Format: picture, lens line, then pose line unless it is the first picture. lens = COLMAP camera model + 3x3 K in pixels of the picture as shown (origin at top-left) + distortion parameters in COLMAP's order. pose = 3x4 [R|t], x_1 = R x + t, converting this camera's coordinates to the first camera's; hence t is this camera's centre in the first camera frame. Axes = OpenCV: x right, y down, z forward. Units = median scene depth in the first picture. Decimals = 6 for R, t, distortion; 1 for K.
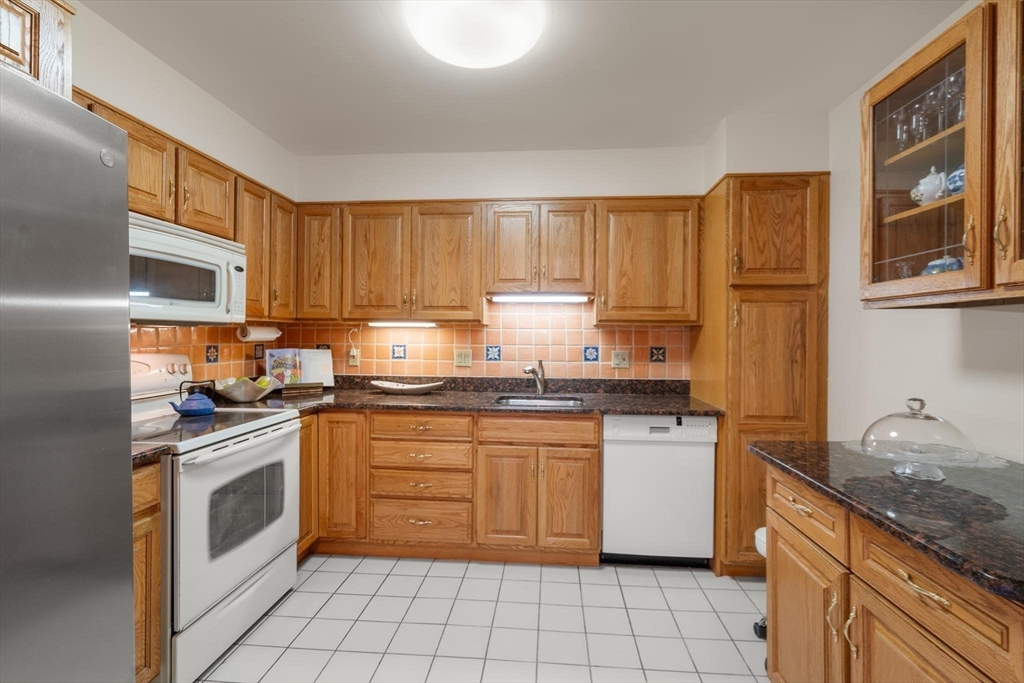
lens RADIAL K [[479.2, 0, 514.8], [0, 479.2, 337.8], [0, 0, 1]] dist [-0.001613, 0.001552]
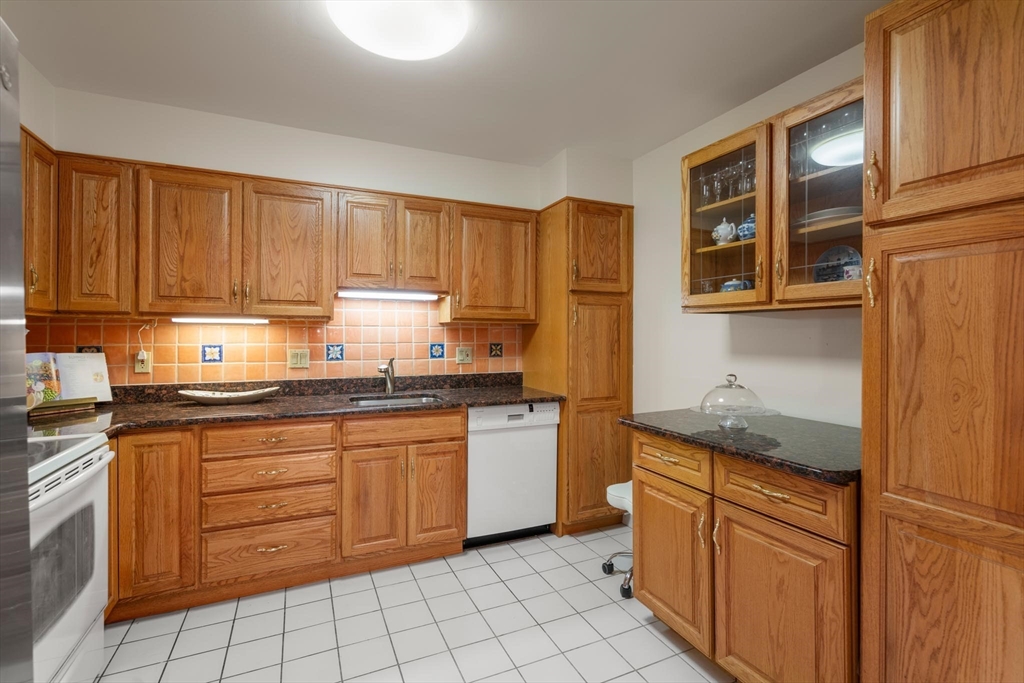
lens RADIAL K [[479.2, 0, 538.4], [0, 479.2, 335.2], [0, 0, 1]] dist [-0.001613, 0.001552]
pose [[0.864644, -0.005958, 0.502349, -0.212498], [0.005720, 0.999982, 0.002015, -0.001069], [-0.502352, 0.001131, 0.864662, 0.007196]]
